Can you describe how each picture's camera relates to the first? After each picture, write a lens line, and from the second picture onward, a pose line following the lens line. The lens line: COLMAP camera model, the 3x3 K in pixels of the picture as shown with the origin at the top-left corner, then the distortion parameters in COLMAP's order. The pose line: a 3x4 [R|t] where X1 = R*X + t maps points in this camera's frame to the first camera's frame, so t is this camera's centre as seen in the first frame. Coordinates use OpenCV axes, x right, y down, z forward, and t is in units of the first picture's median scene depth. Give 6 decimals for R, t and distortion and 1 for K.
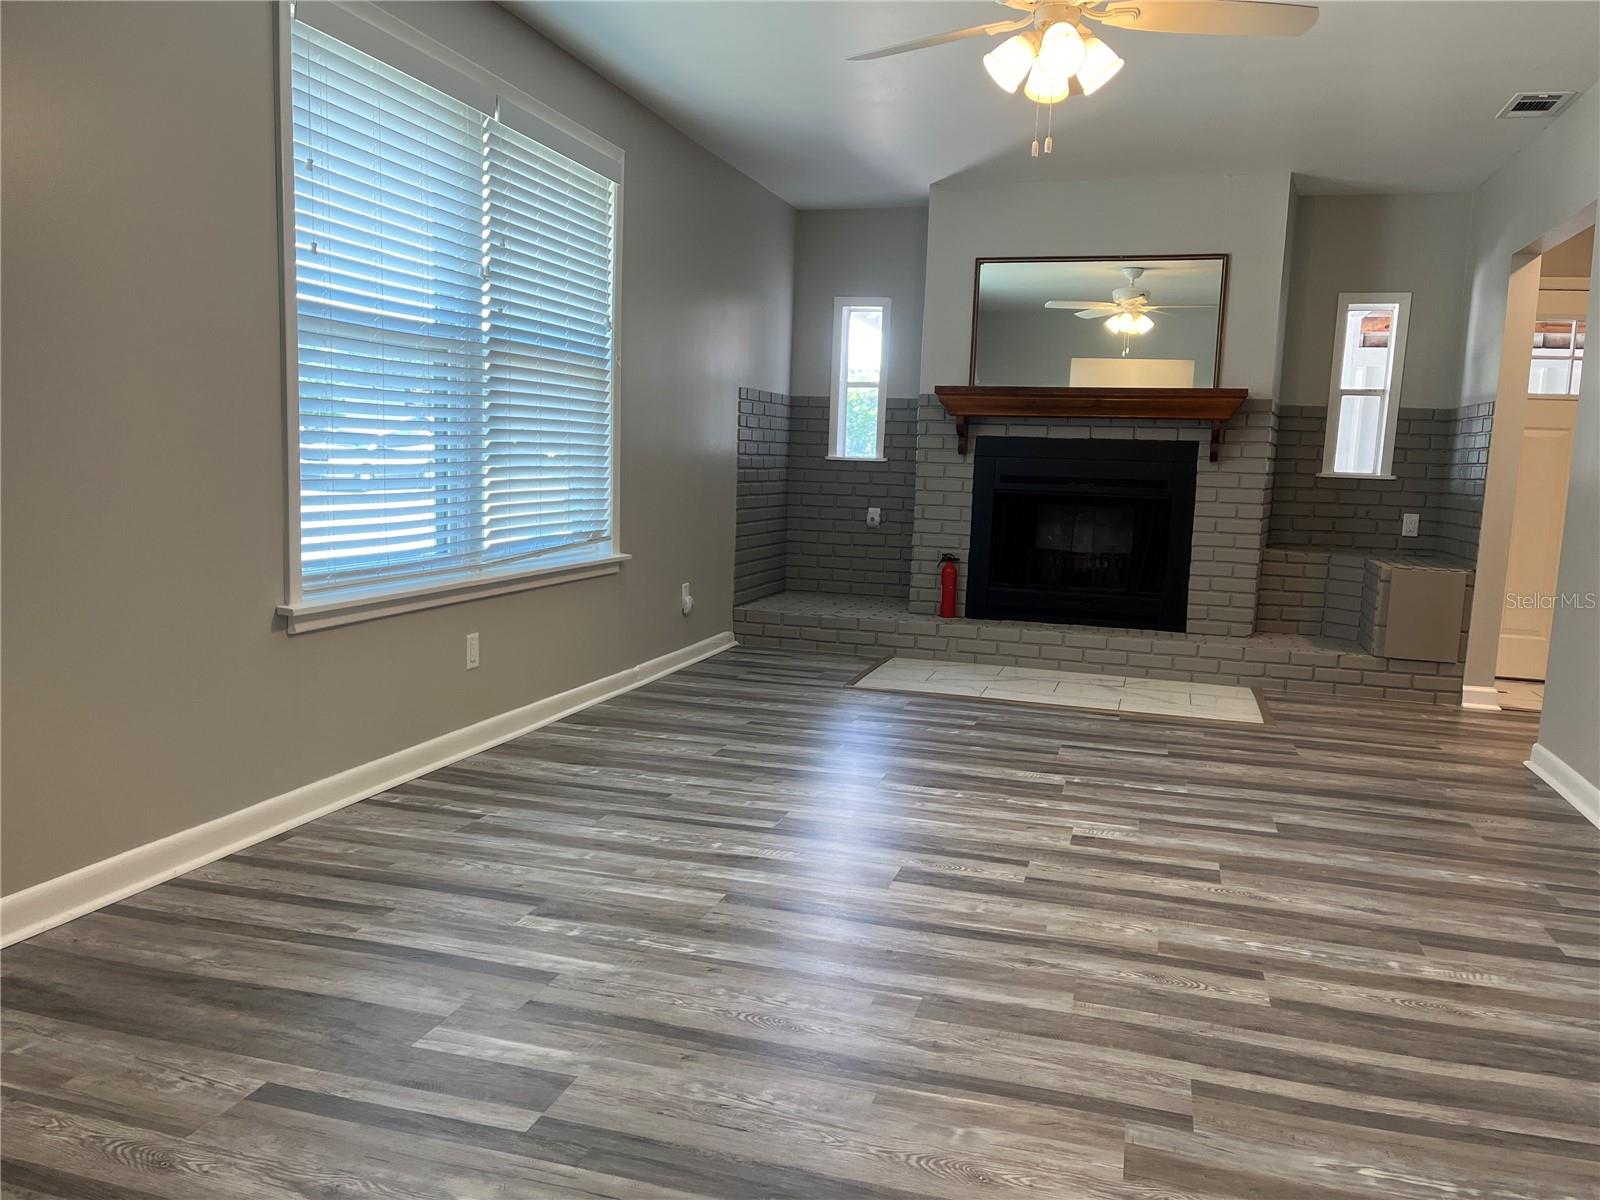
lens RADIAL K [[1217.8, 0, 792.6], [0, 1217.8, 601.9], [0, 0, 1]] dist [0.016339, -0.000661]
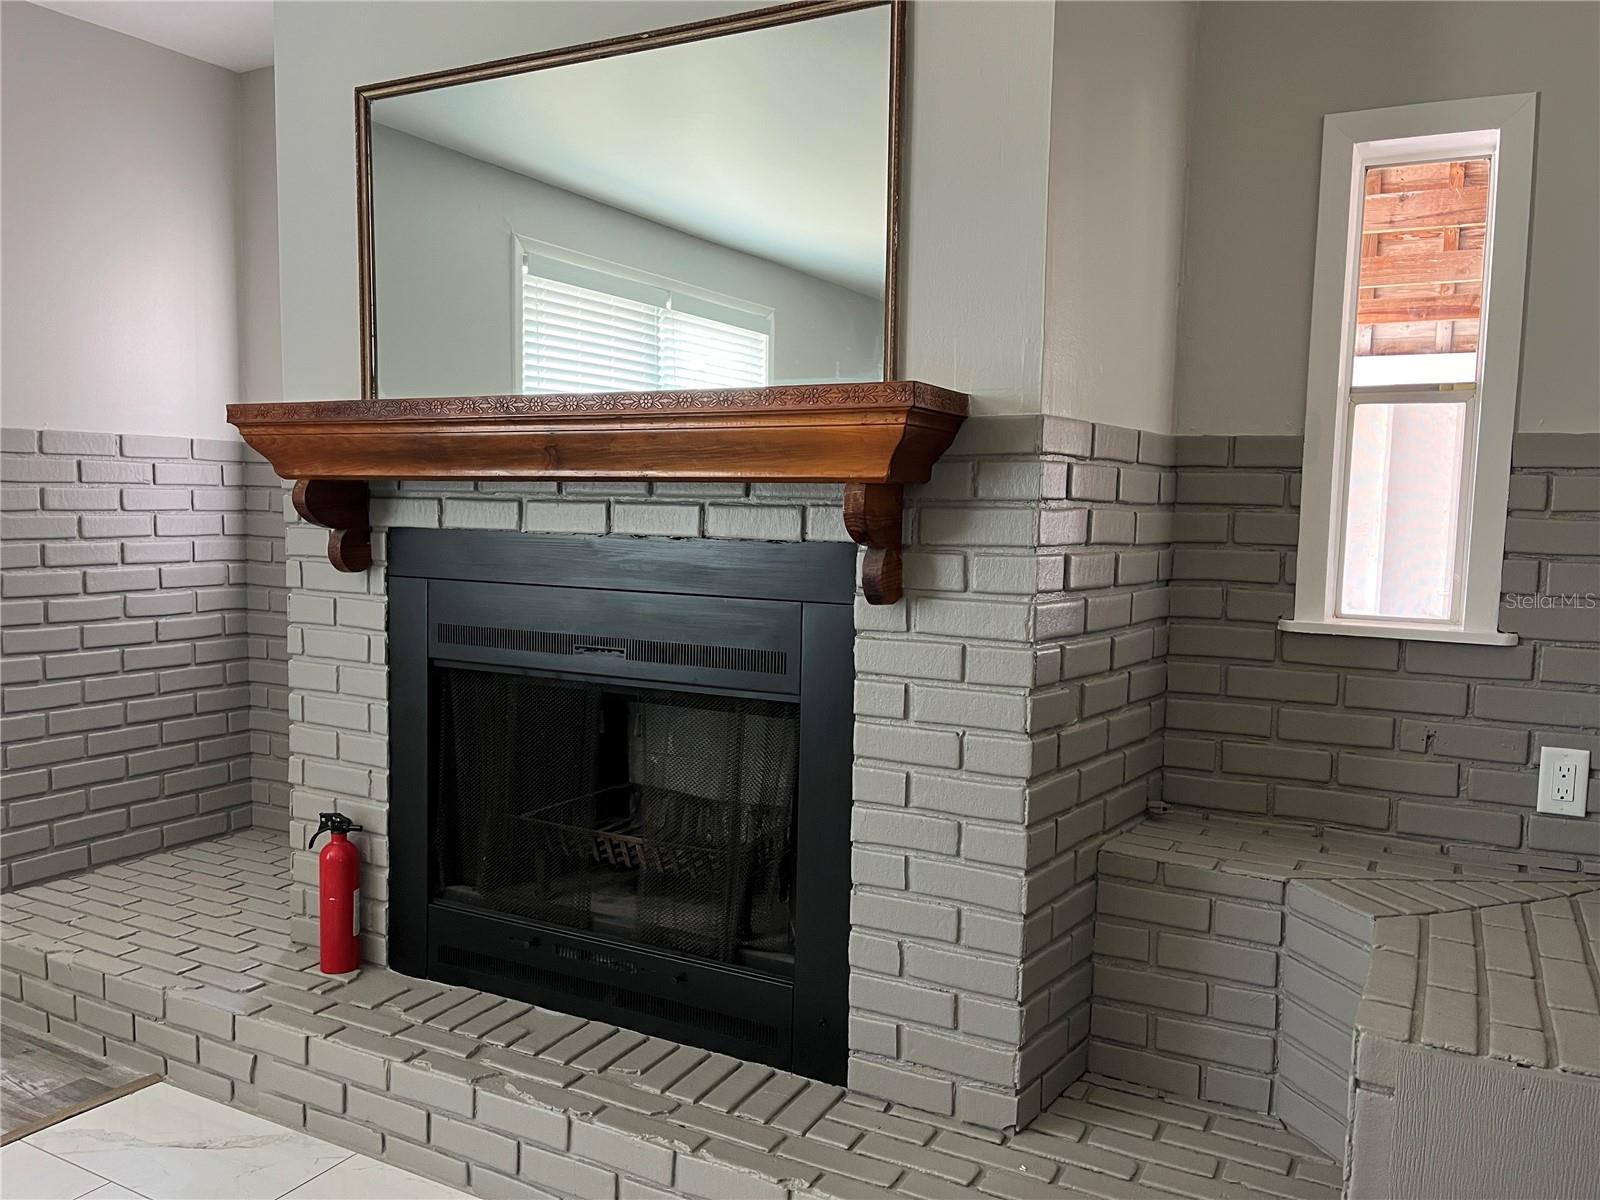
lens RADIAL K [[1217.8, 0, 808.7], [0, 1217.8, 602.0], [0, 0, 1]] dist [0.016339, -0.000661]
pose [[0.981610, 0.001408, -0.190890, 0.365379], [-0.010493, 0.998859, -0.046588, -0.093662], [0.190607, 0.047734, 0.980505, 0.627635]]
